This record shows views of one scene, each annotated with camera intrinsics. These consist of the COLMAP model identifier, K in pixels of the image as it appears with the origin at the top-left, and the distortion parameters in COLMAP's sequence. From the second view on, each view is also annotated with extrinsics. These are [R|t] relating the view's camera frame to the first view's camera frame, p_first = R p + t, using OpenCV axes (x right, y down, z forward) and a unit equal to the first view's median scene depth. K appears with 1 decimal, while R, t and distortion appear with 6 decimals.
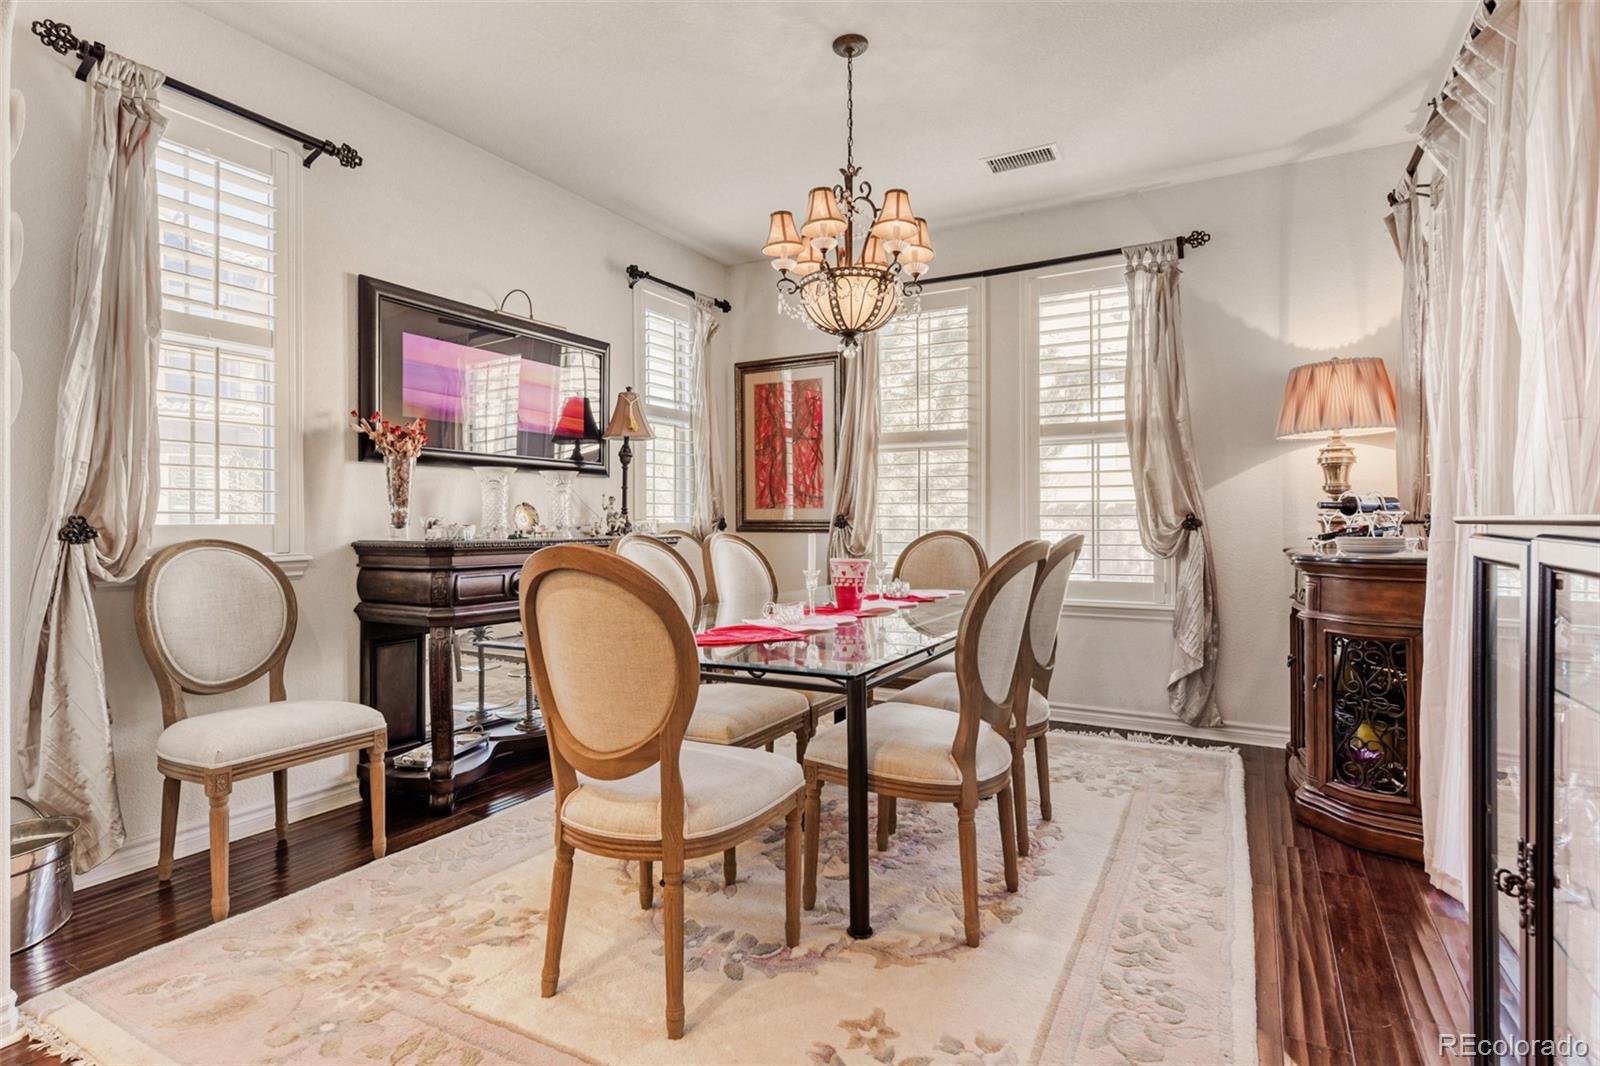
lens RADIAL K [[808.9, 0, 796.9], [0, 808.9, 521.0], [0, 0, 1]] dist [0.004910, 0.000653]
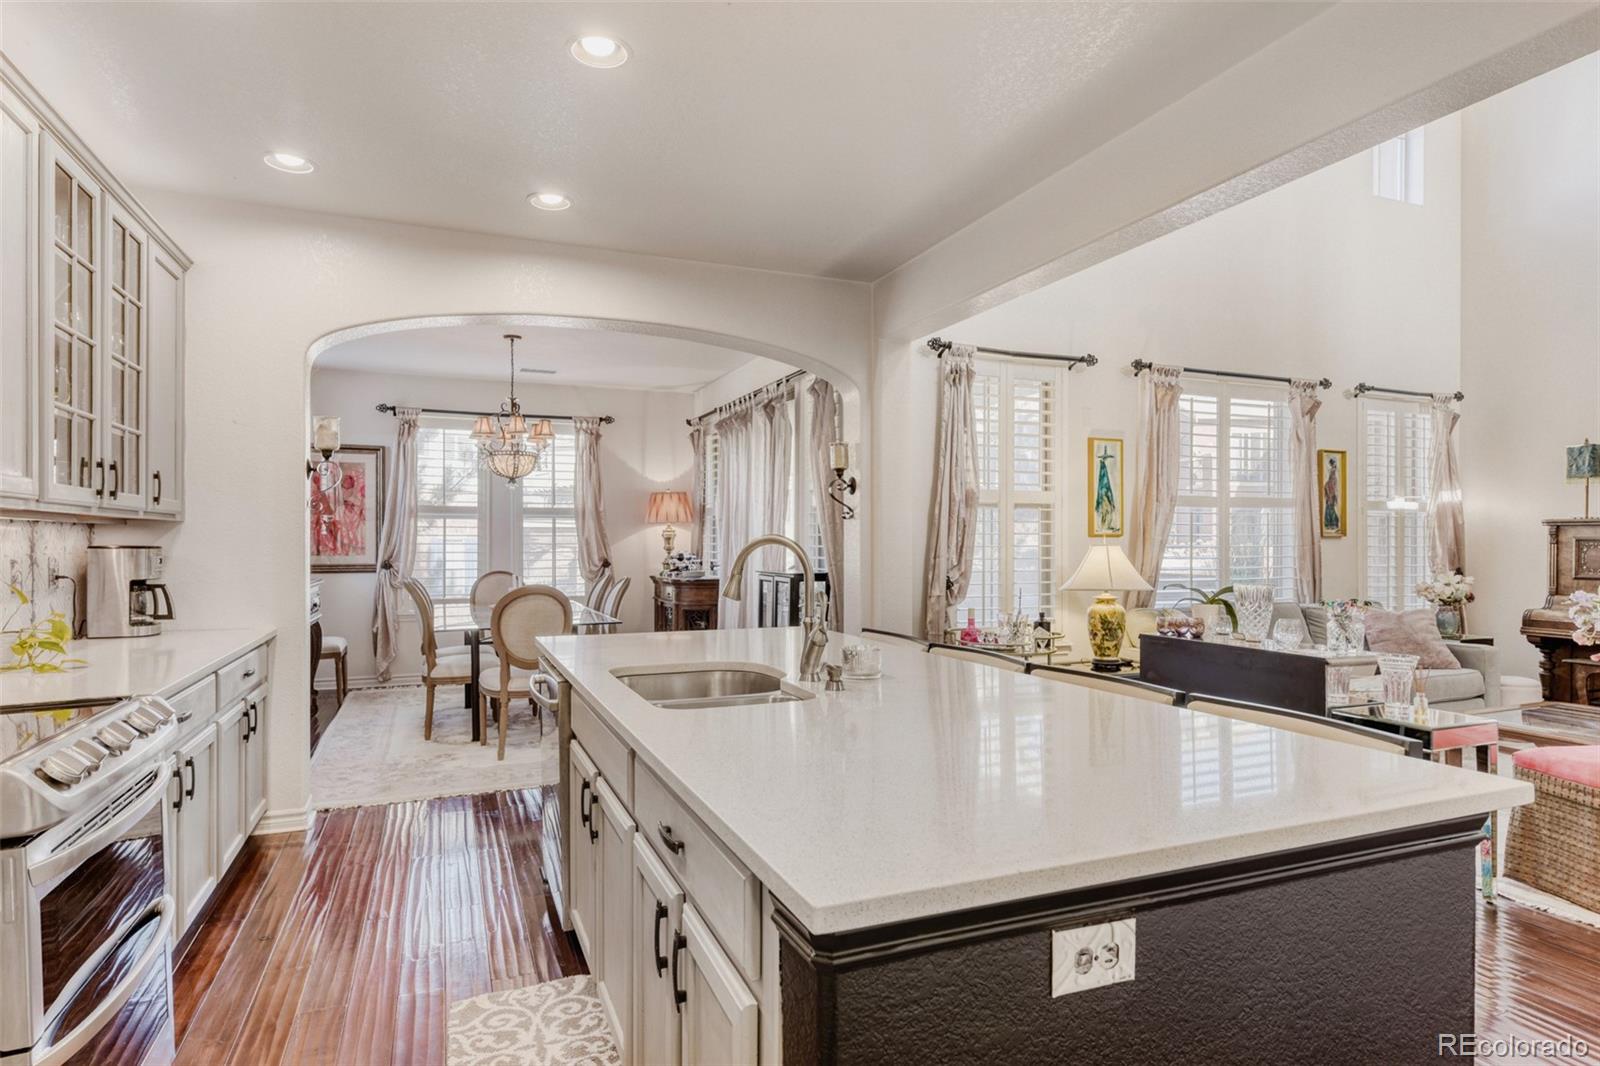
lens RADIAL K [[874.7, 0, 799.8], [0, 874.7, 538.7], [0, 0, 1]] dist [0.002002, 0.000059]
pose [[0.621171, 0.004794, 0.783660, -0.798830], [-0.001720, 0.999987, -0.004754, -0.045026], [-0.783673, 0.001605, 0.621171, -0.619375]]
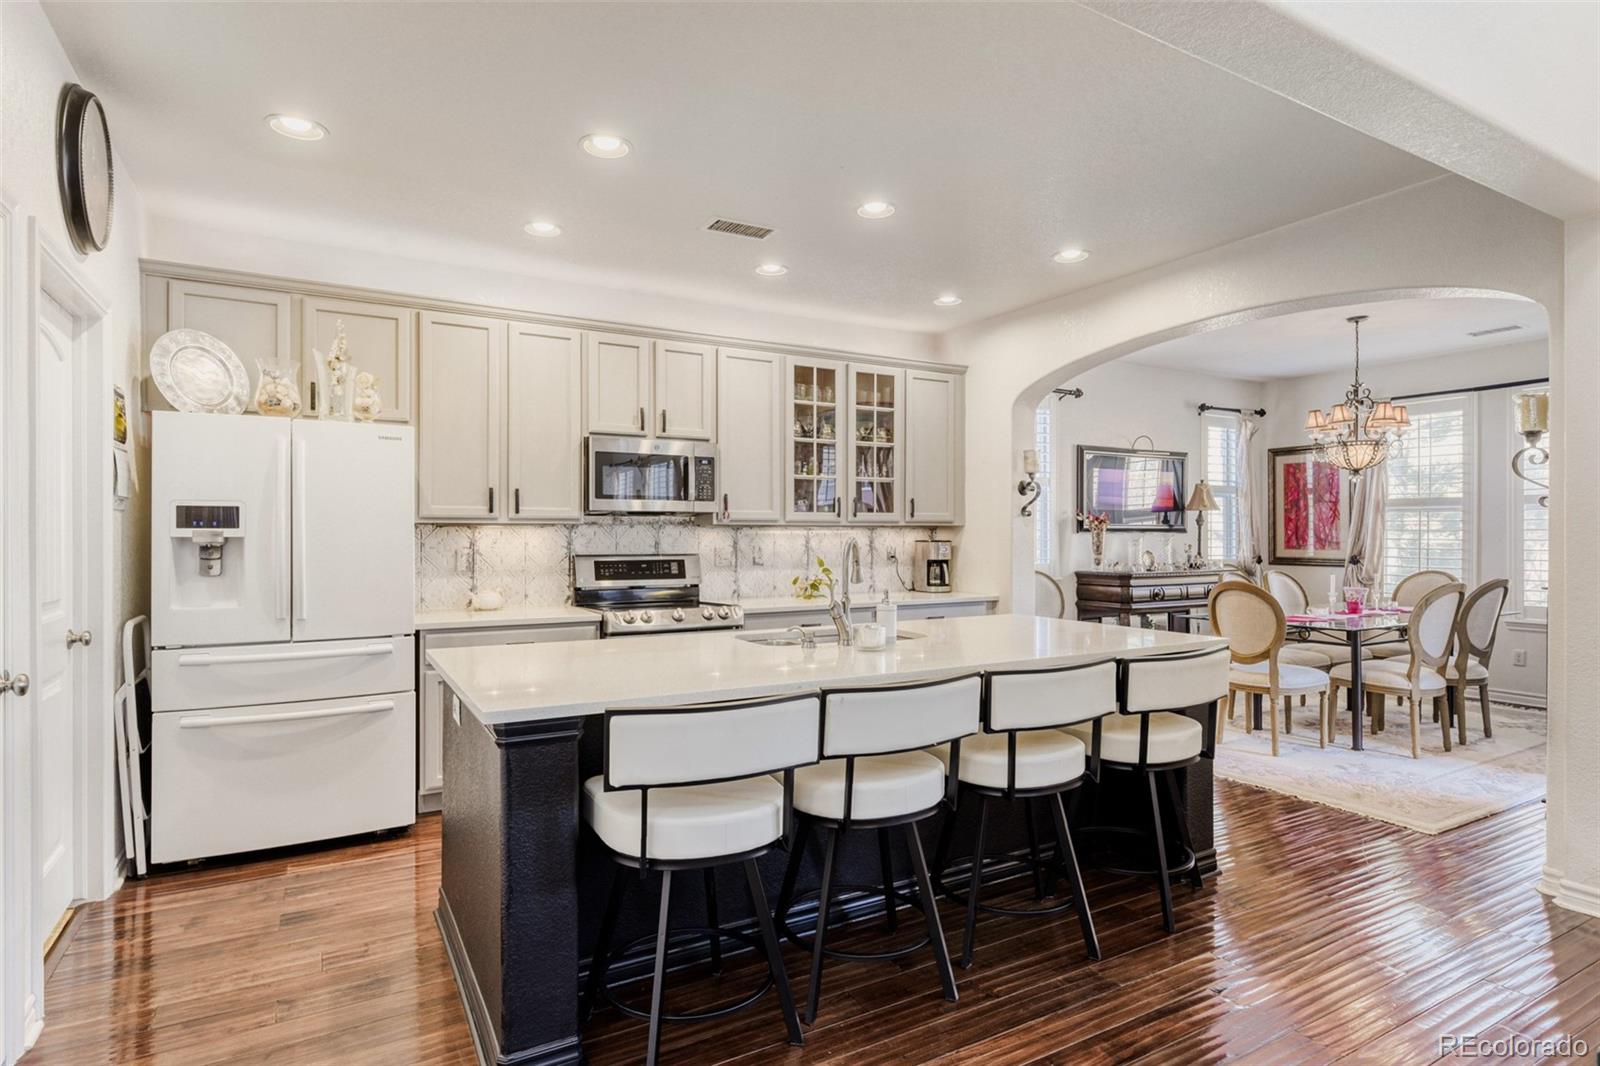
lens RADIAL K [[843.5, 0, 789.7], [0, 843.5, 538.1], [0, 0, 1]] dist [-0.000717, 0.000086]
pose [[0.854904, 0.003123, -0.518778, -0.029923], [-0.000029, 0.999982, 0.005971, -0.053806], [0.518787, -0.005089, 0.854888, -0.917668]]
